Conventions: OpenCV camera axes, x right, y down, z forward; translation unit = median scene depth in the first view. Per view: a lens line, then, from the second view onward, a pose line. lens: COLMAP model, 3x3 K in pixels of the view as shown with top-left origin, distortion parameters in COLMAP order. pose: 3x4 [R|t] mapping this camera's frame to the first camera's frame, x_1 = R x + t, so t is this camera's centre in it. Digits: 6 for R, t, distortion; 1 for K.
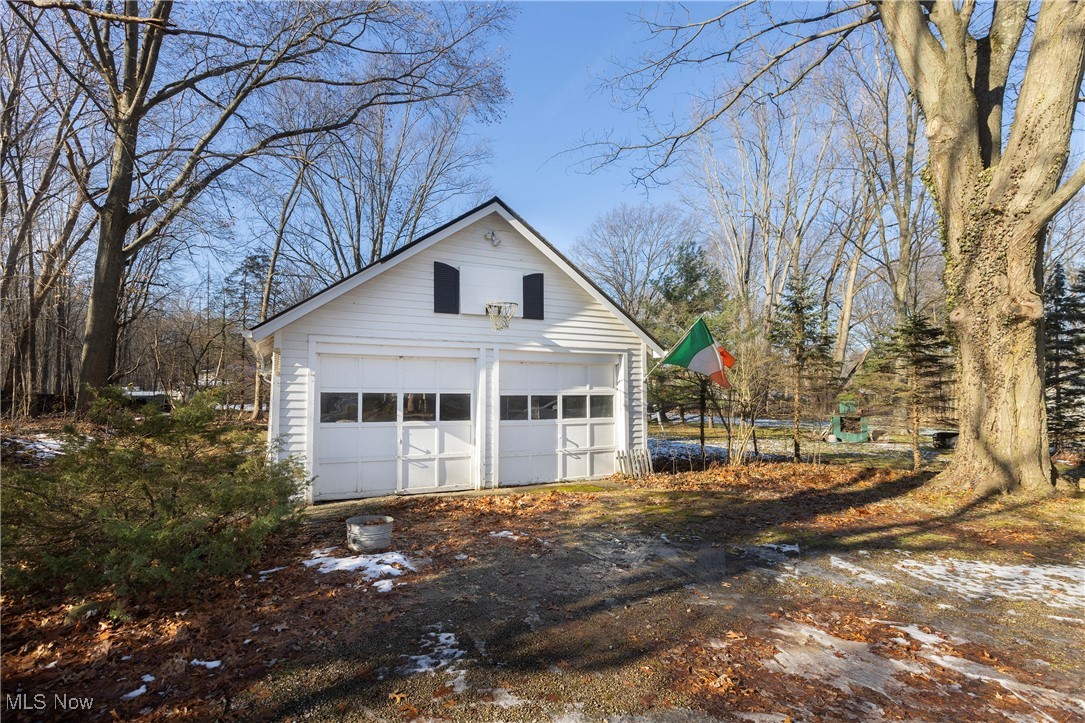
lens RADIAL K [[621.2, 0, 540.4], [0, 621.2, 377.0], [0, 0, 1]] dist [-0.006547, -0.000686]
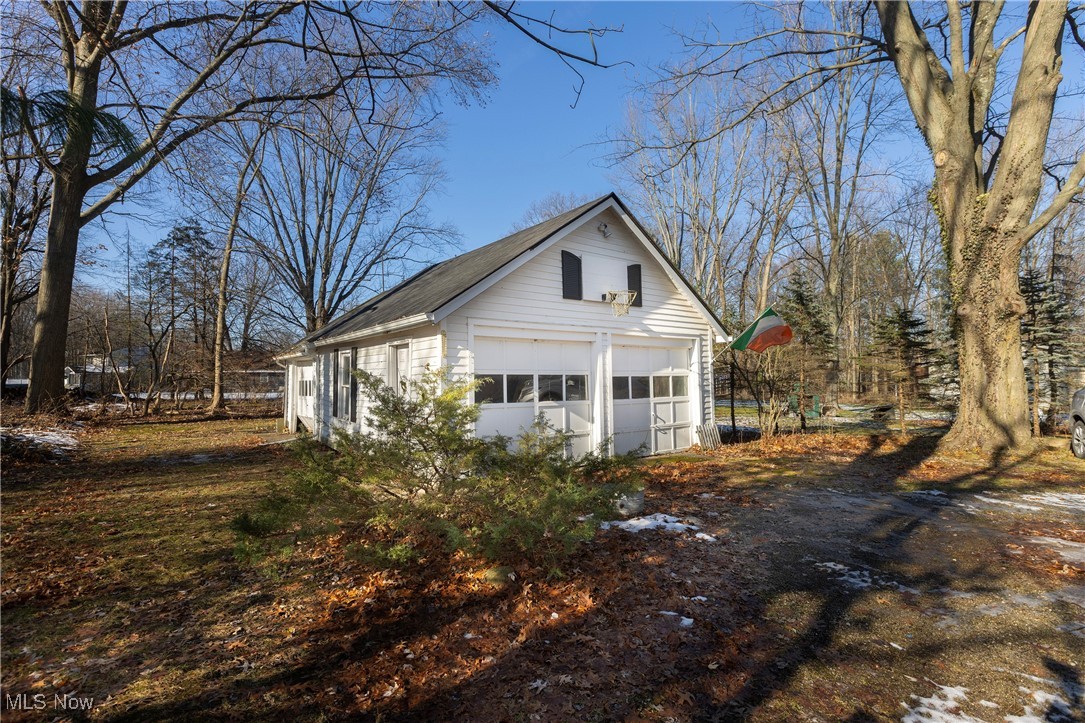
lens RADIAL K [[635.5, 0, 542.5], [0, 635.5, 361.5], [0, 0, 1]] dist [-0.005816, -0.002151]
pose [[0.970131, -0.001729, 0.242577, -0.451903], [0.002132, 0.999997, -0.001400, 0.005043], [-0.242574, 0.001875, 0.970131, -0.041589]]
